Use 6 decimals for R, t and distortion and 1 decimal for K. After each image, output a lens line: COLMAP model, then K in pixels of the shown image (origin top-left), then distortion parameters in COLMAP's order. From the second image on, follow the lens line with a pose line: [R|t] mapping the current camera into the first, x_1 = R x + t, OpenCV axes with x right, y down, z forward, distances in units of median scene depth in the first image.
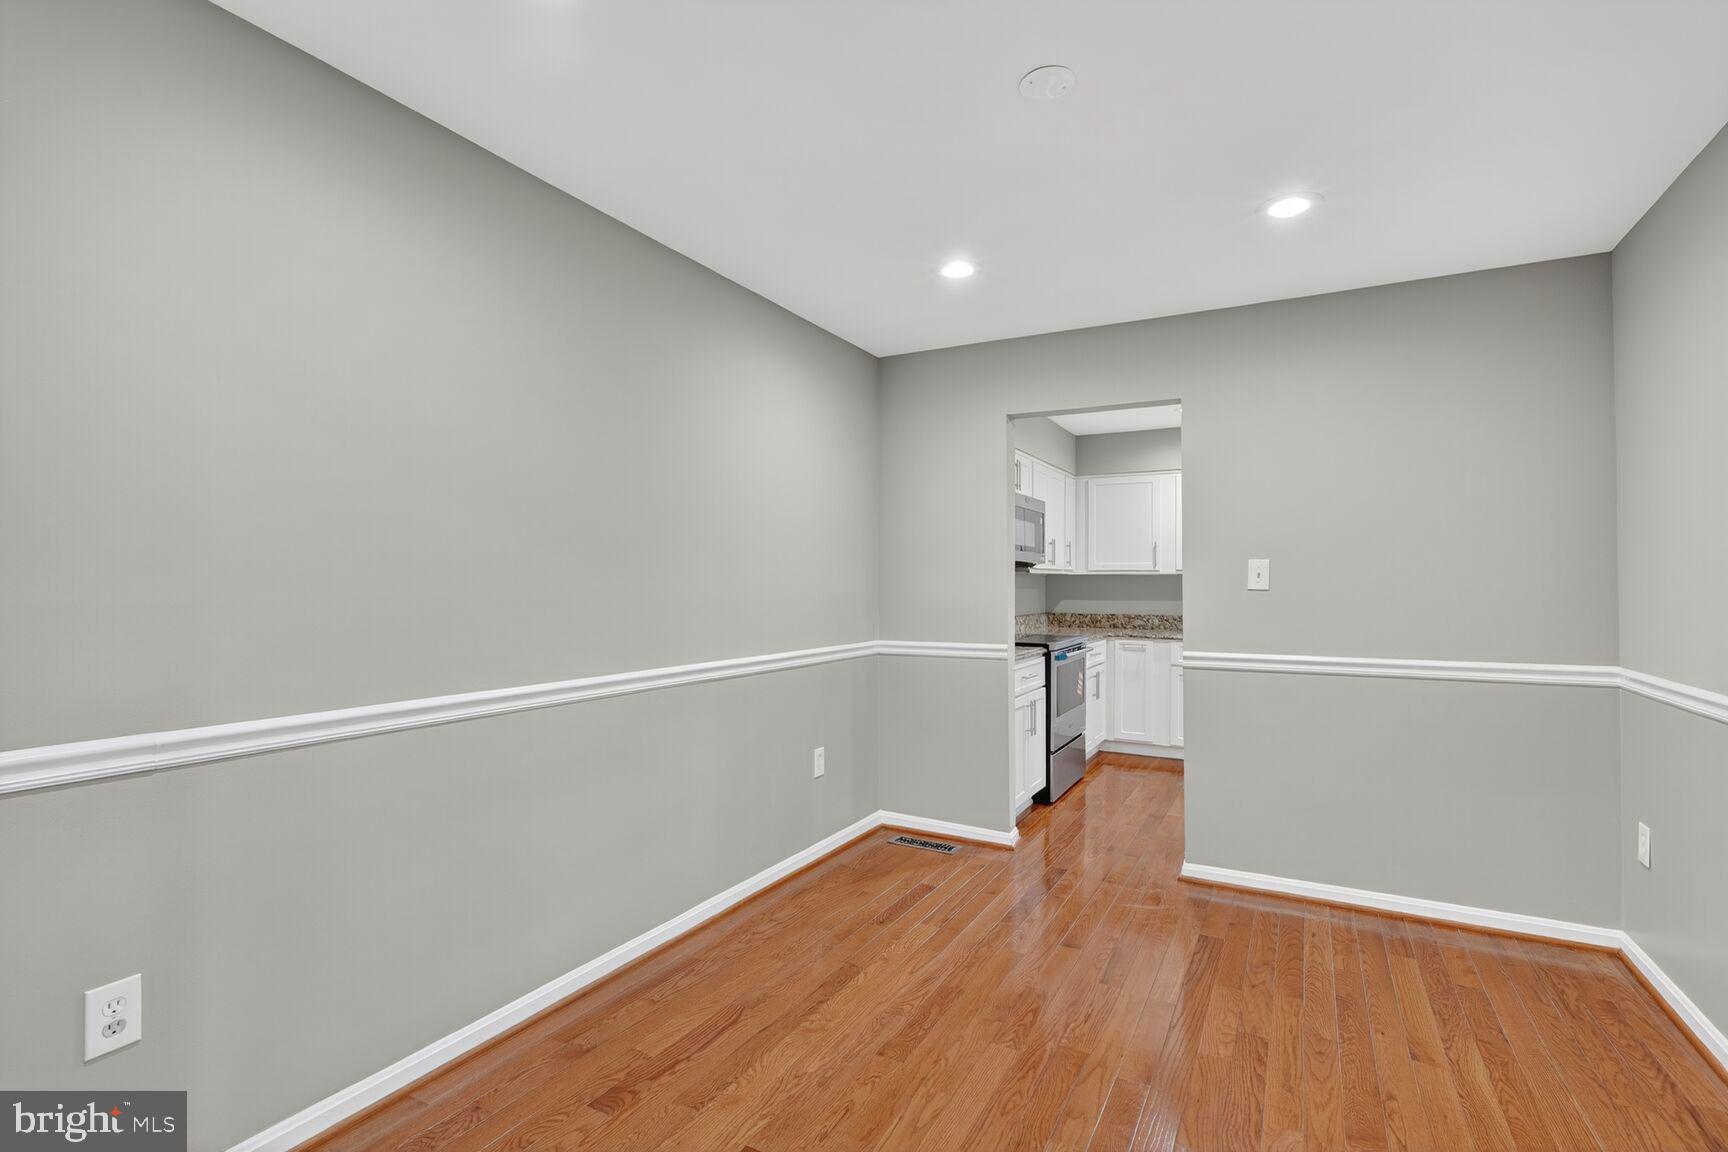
lens RADIAL K [[814.2, 0, 864.0], [0, 814.2, 576.0], [0, 0, 1]] dist [-0.000008, 0.000044]
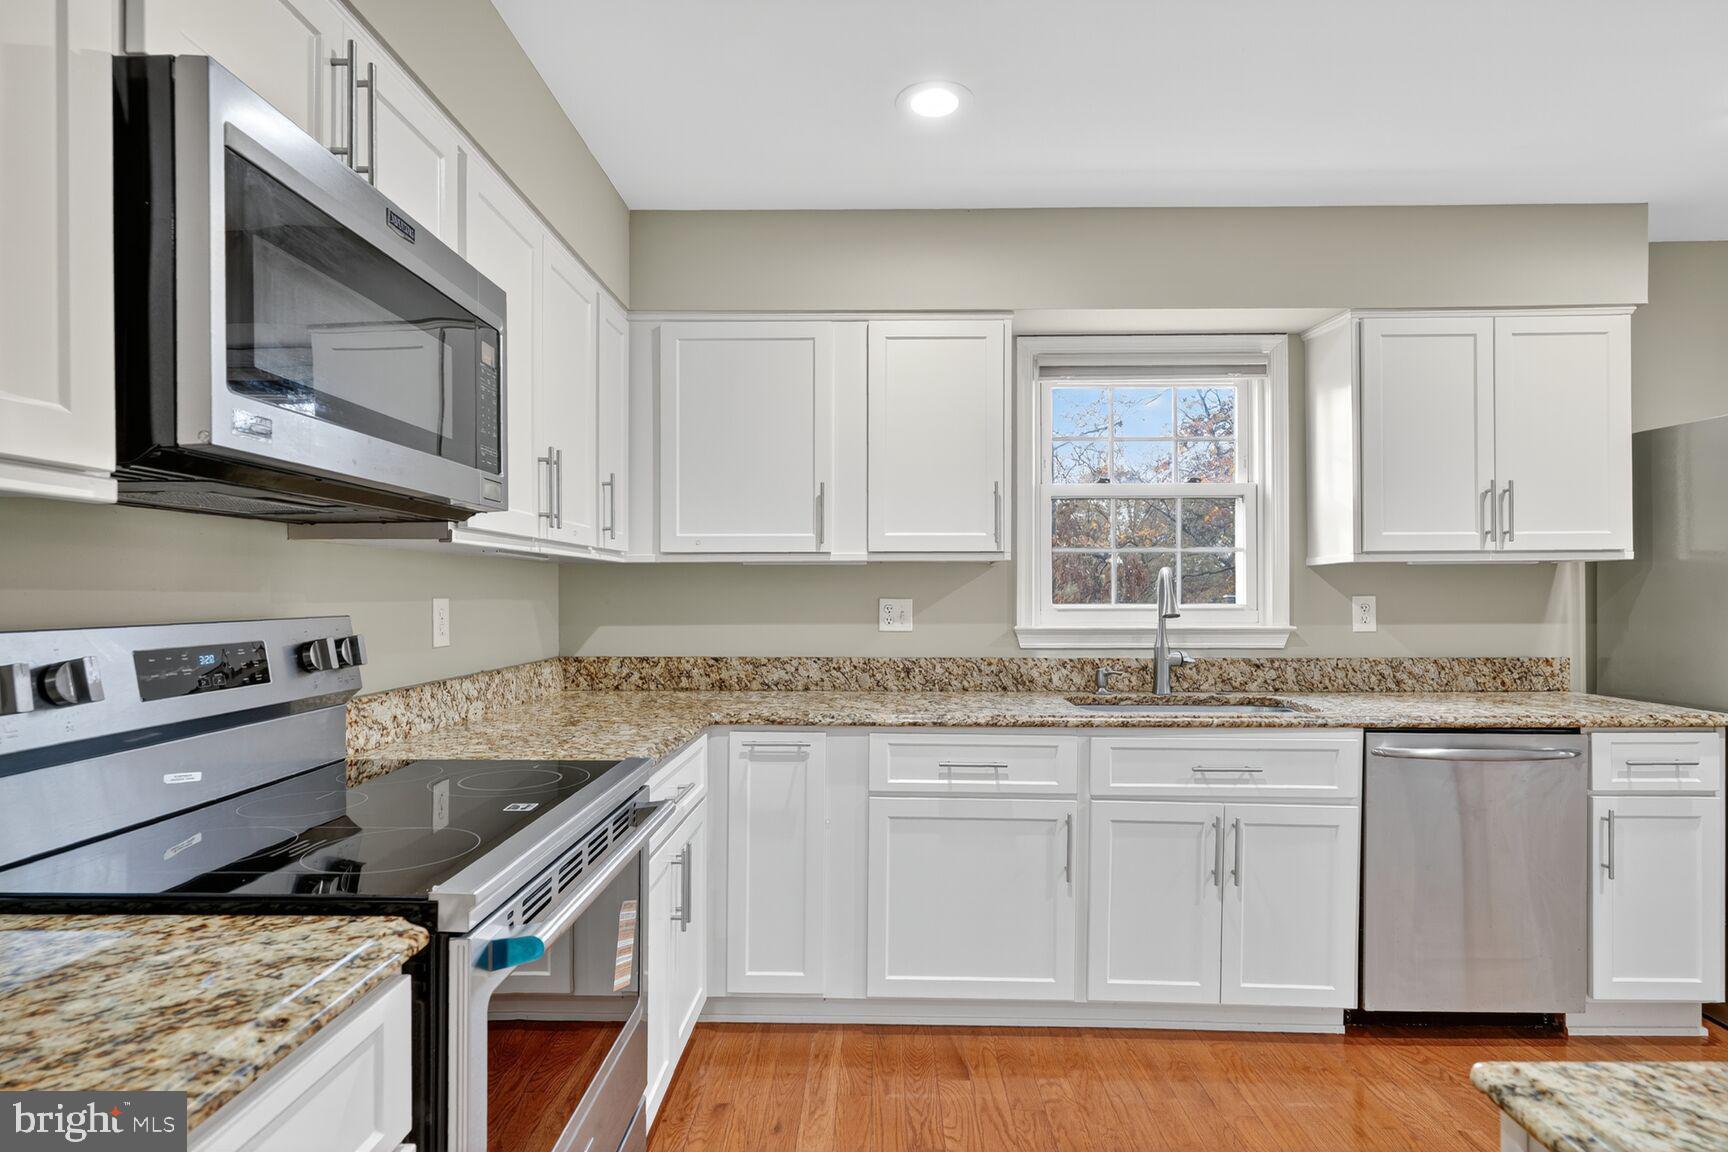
lens RADIAL K [[883.6, 0, 856.6], [0, 883.6, 594.8], [0, 0, 1]] dist [0.001118, -0.000005]
pose [[0.886757, -0.005023, 0.462208, 0.164287], [-0.000116, 0.999938, 0.011090, 0.009477], [-0.462235, -0.009888, 0.886702, 0.584892]]
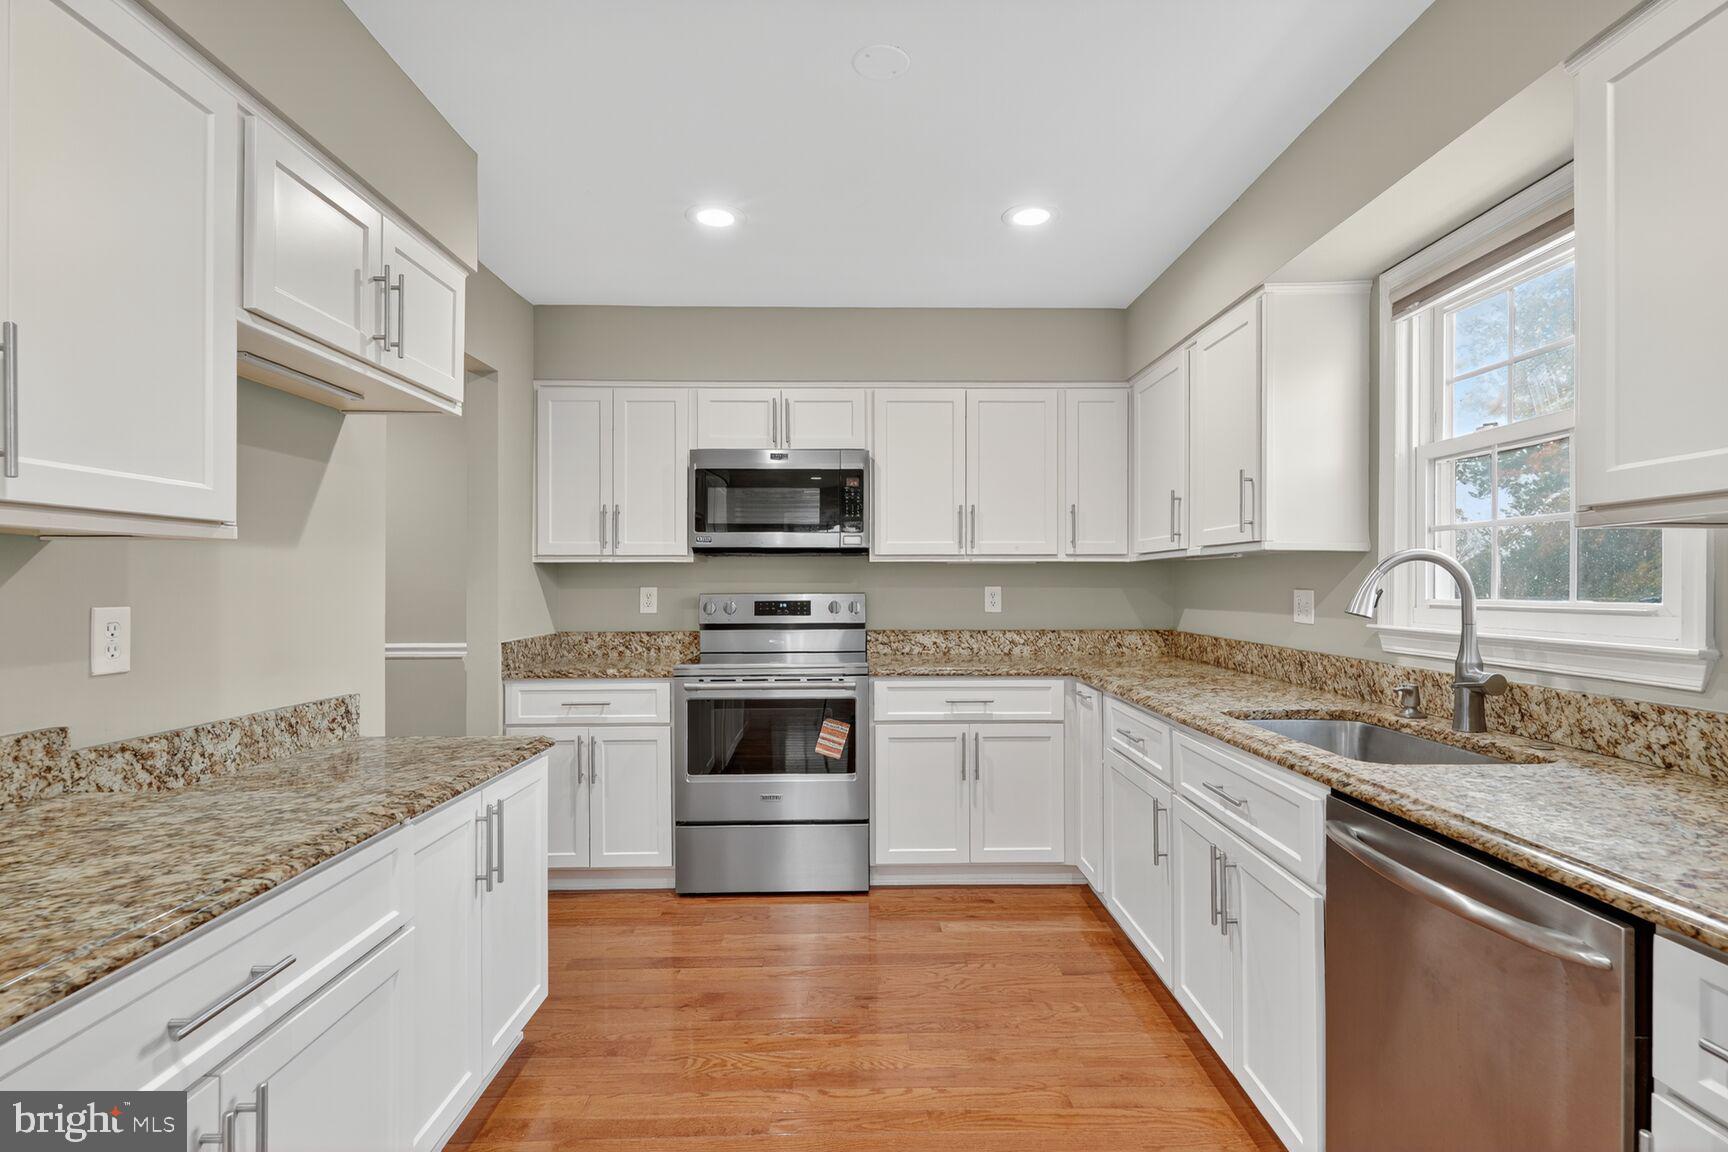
lens RADIAL K [[814.2, 0, 864.0], [0, 814.2, 576.0], [0, 0, 1]] dist [-0.000008, 0.000044]
pose [[0.499001, -0.013239, -0.866500, 0.638501], [0.010851, 0.999900, -0.009029, 0.010928], [0.866534, -0.004897, 0.499095, 0.585742]]
